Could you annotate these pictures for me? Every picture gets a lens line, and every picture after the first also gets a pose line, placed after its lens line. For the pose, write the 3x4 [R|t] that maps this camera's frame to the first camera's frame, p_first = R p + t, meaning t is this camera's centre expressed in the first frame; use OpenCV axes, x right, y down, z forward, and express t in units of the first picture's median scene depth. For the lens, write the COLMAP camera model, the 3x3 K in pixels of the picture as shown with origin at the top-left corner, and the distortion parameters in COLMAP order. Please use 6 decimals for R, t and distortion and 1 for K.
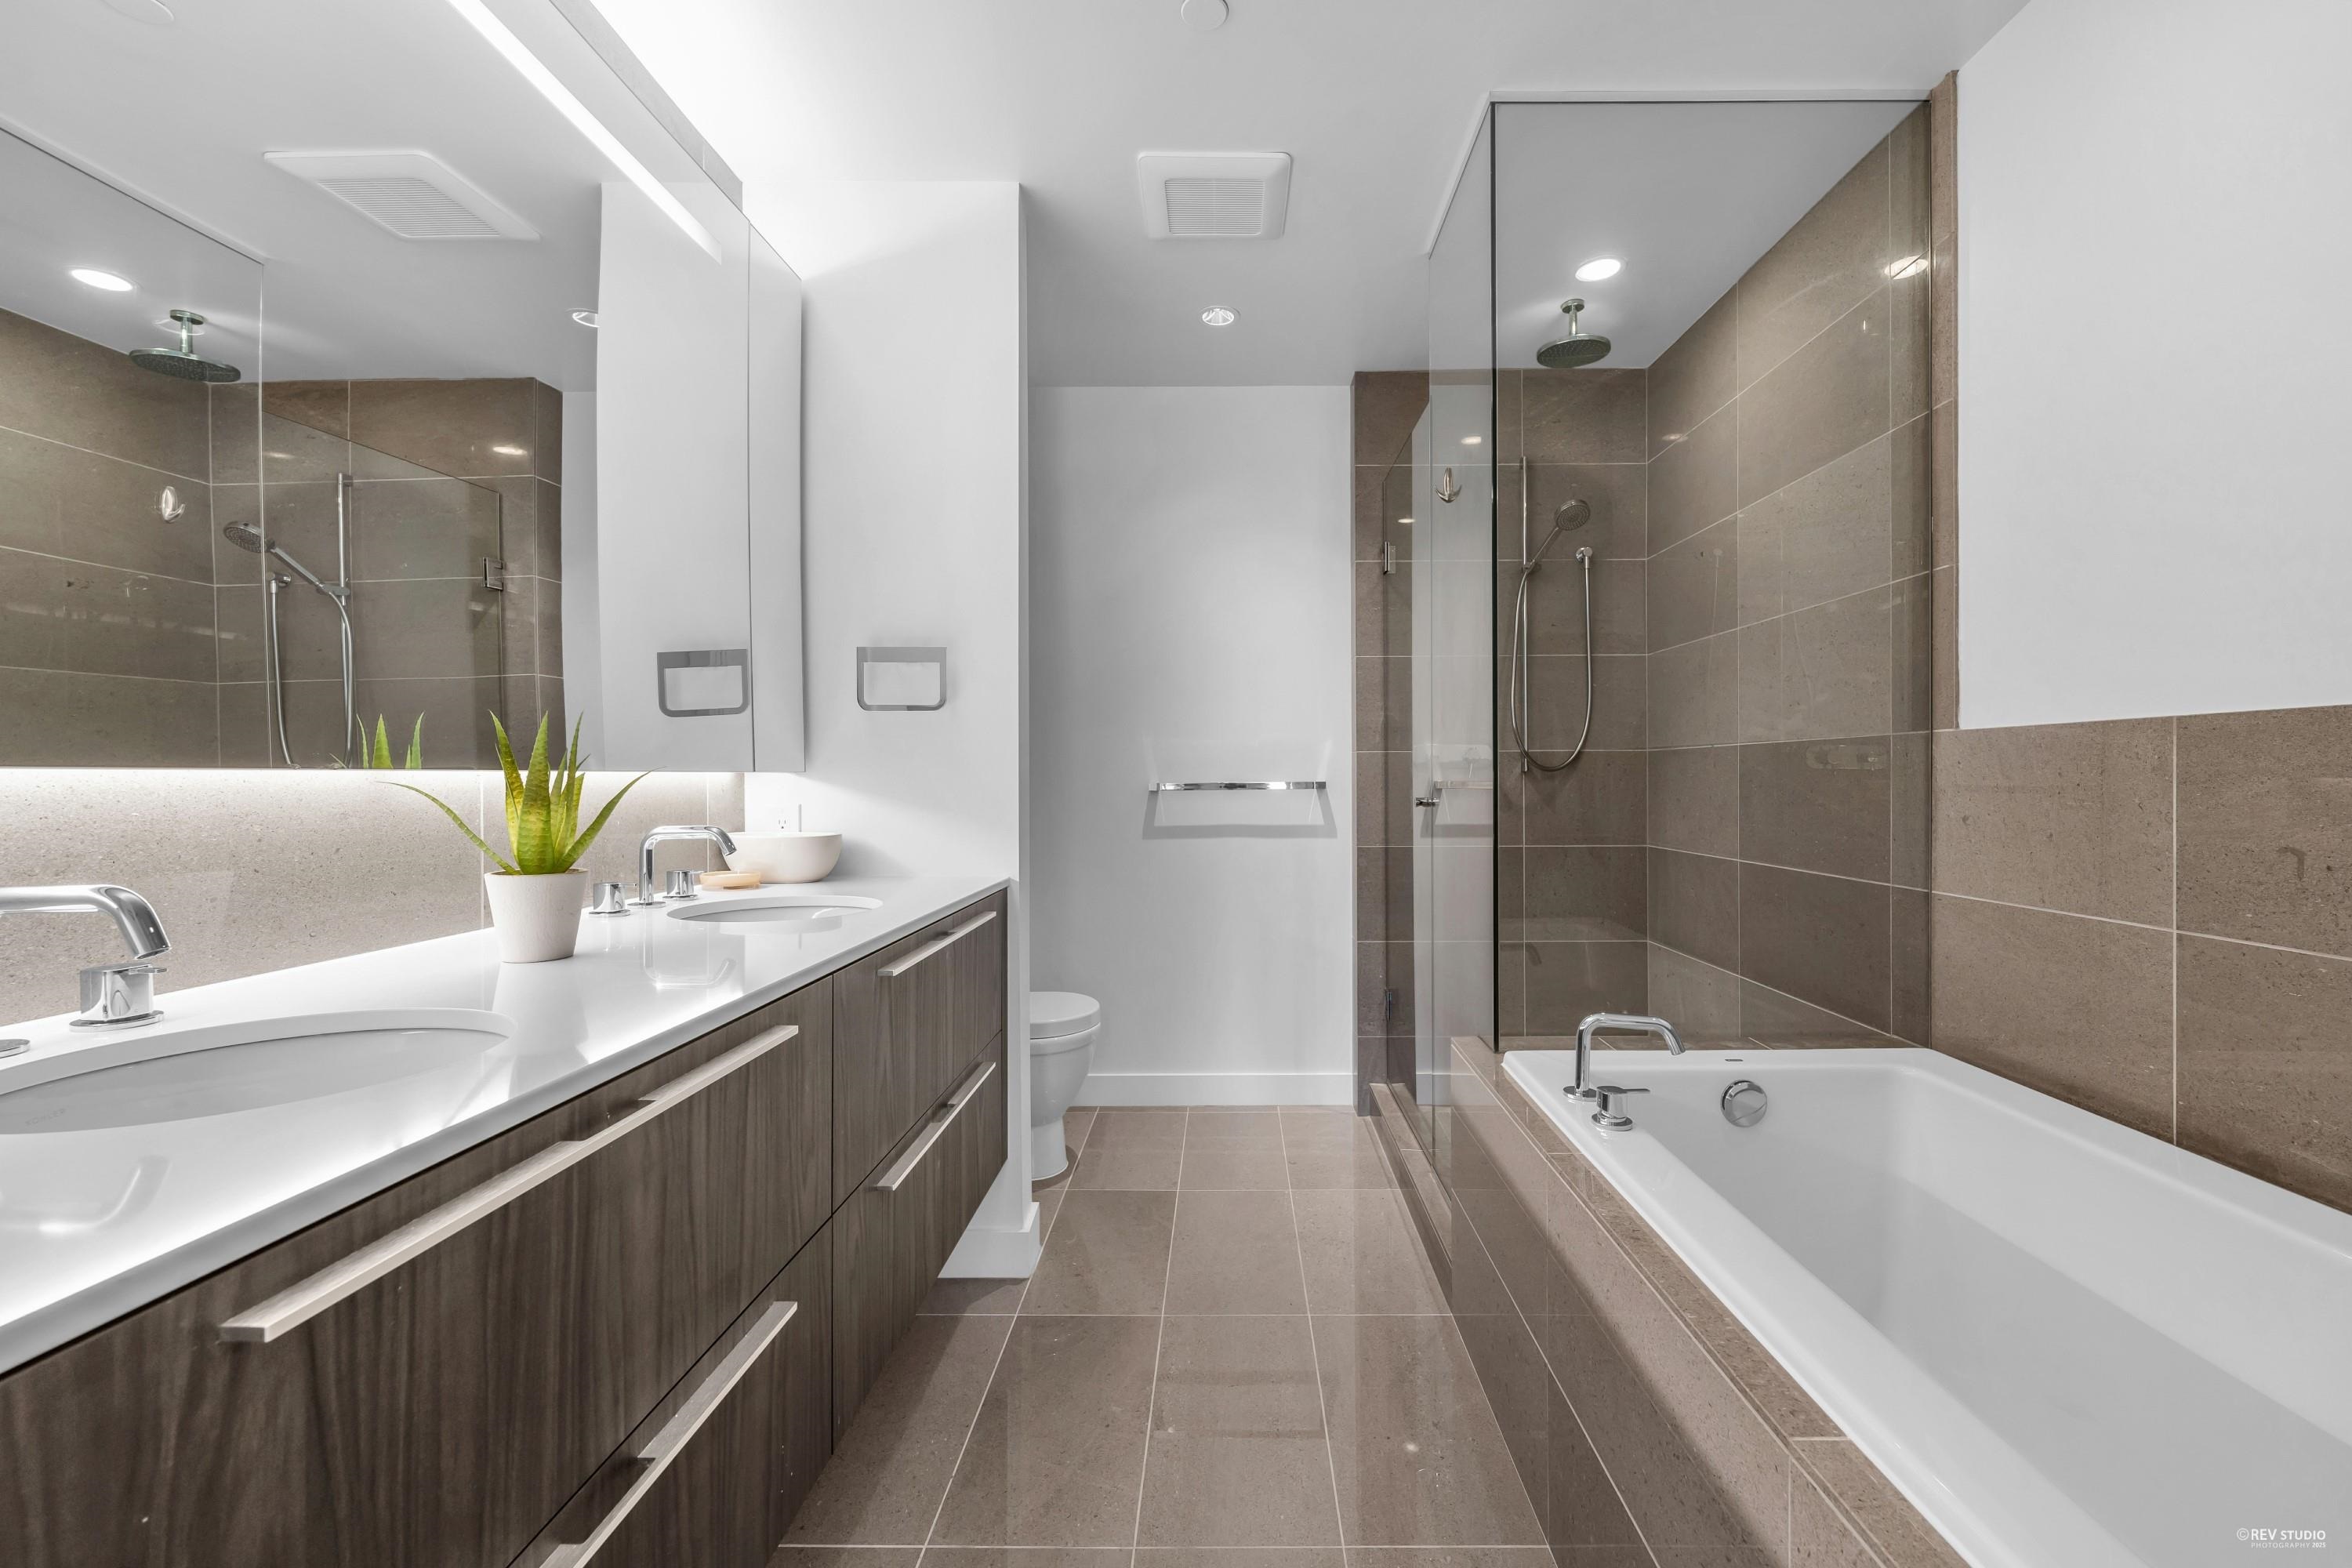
lens RADIAL K [[962.3, 0, 1171.9], [0, 962.3, 781.3], [0, 0, 1]] dist [-0.000608, -0.000310]
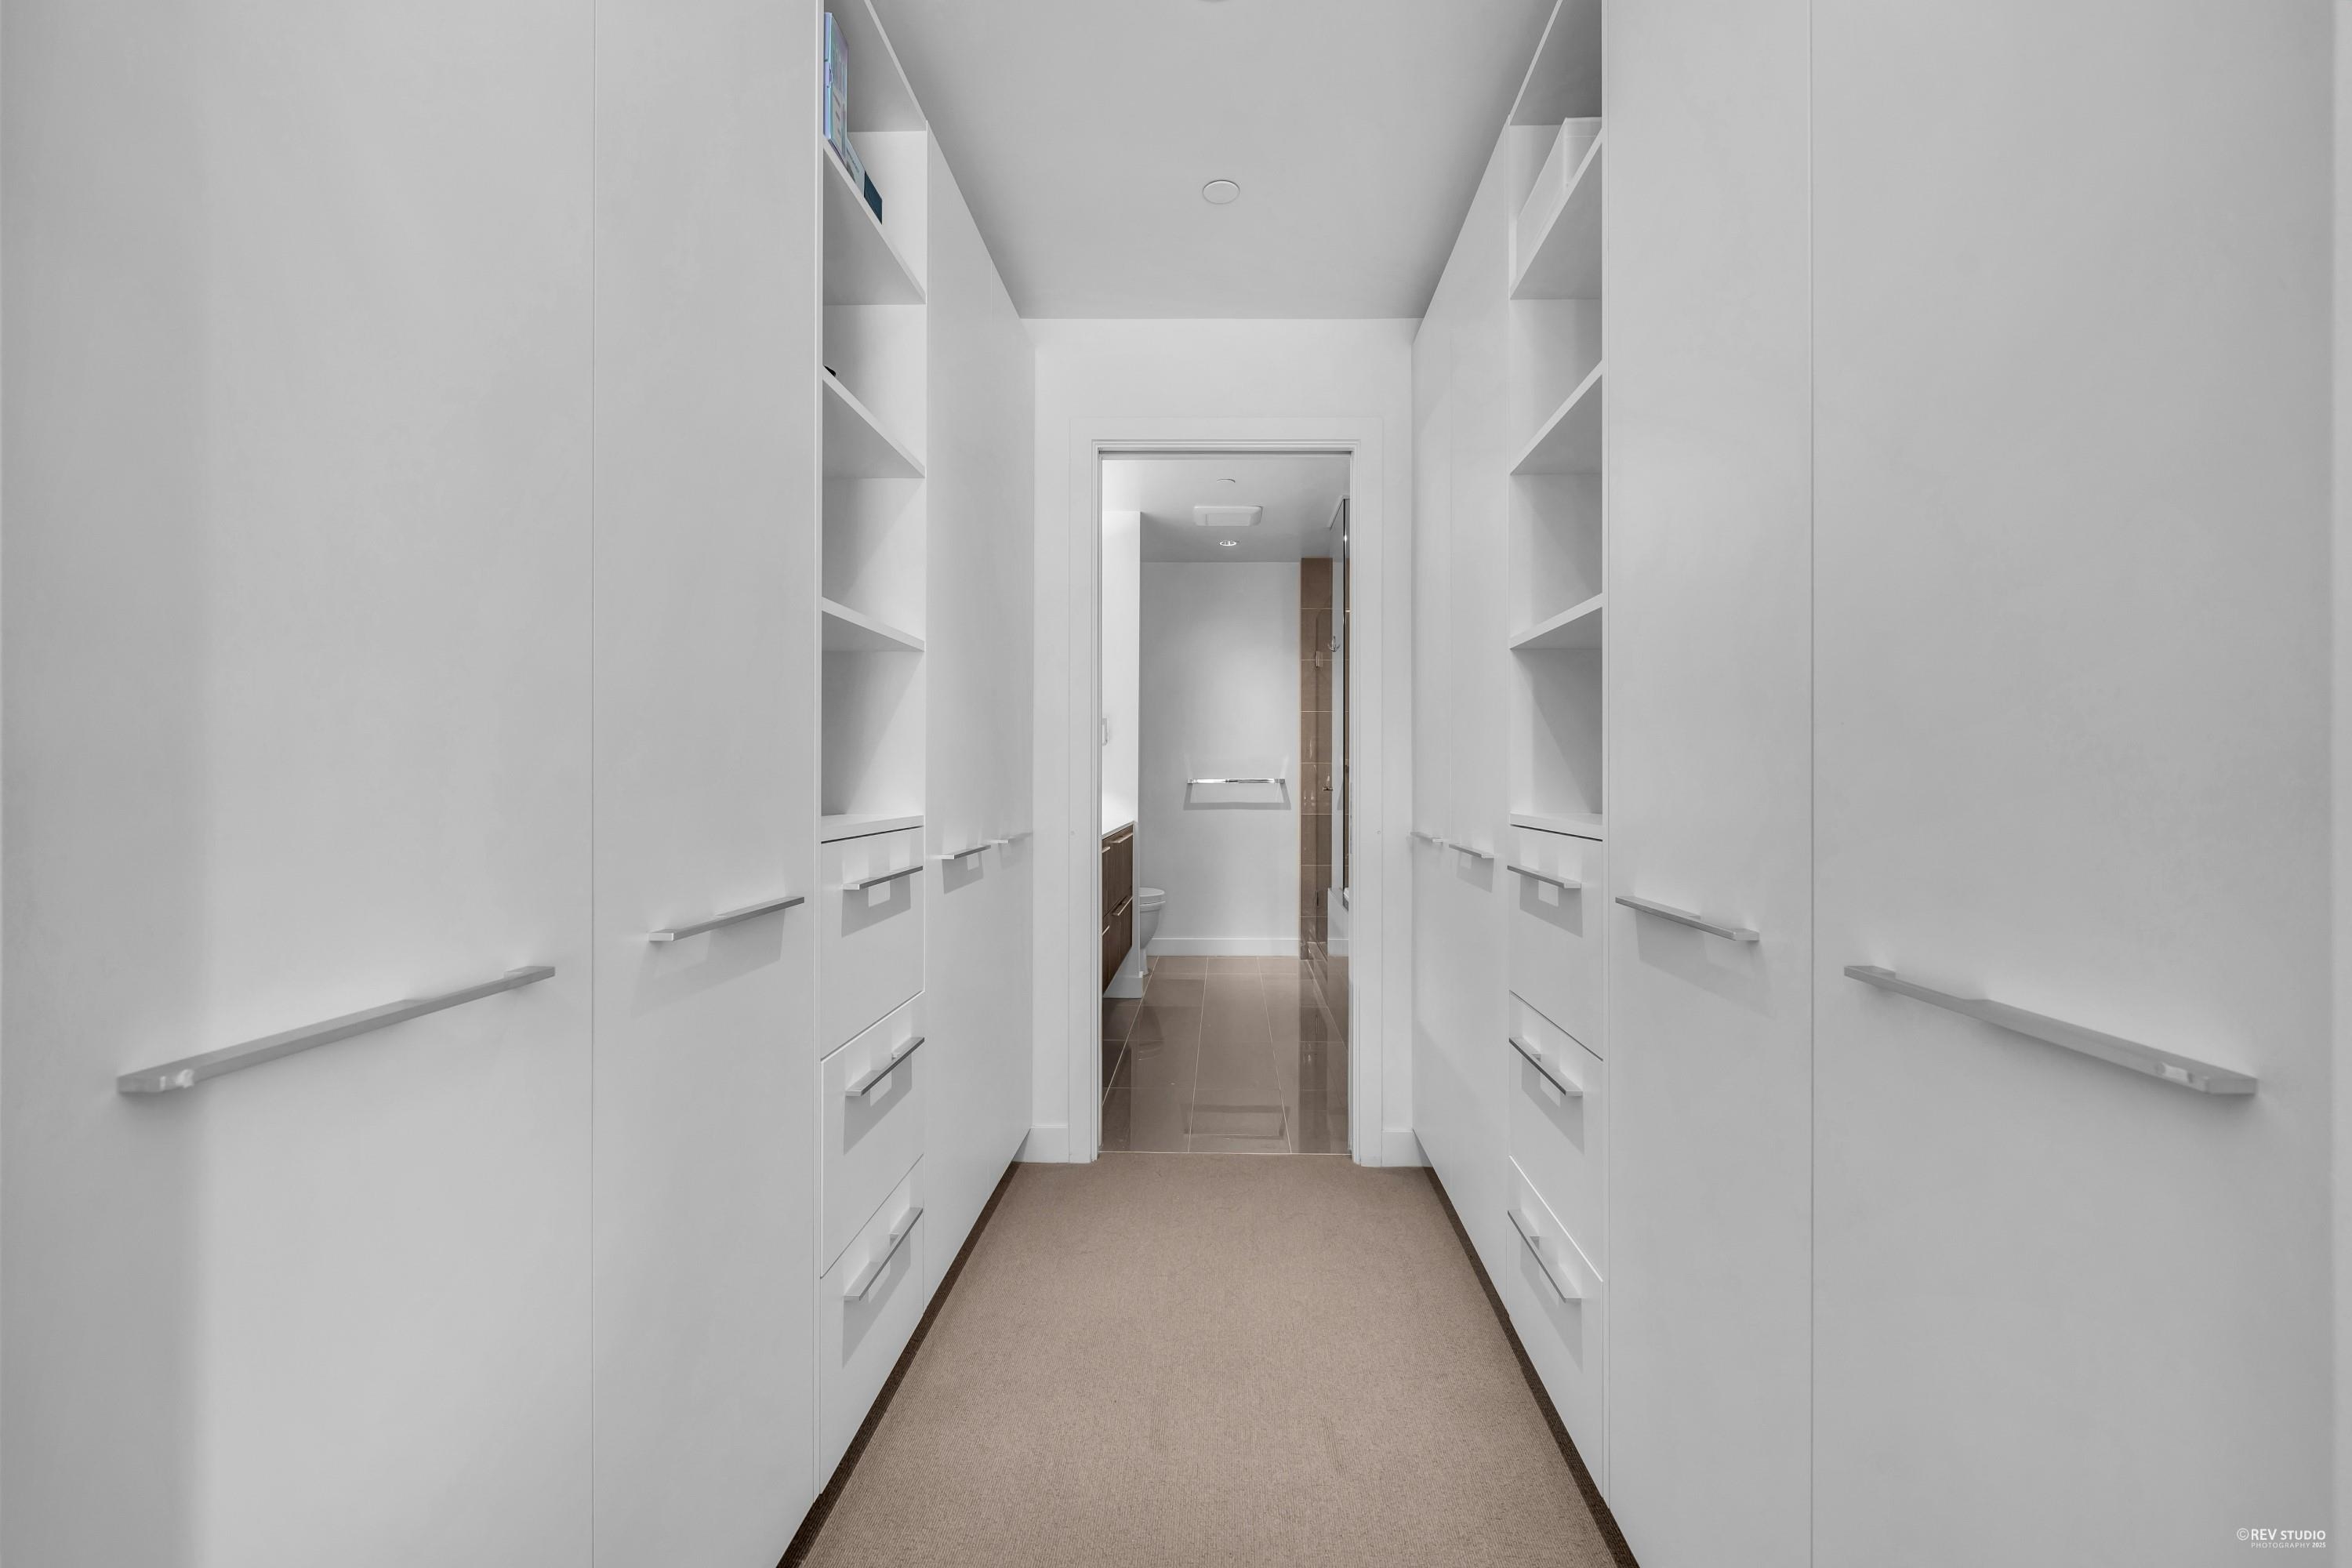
lens RADIAL K [[962.3, 0, 1171.9], [0, 962.3, 781.3], [0, 0, 1]] dist [-0.000608, -0.000310]
pose [[0.999967, 0.007321, 0.003422, -0.061852], [-0.007341, 0.999955, 0.005958, -0.004641], [-0.003378, -0.005983, 0.999976, -0.840785]]
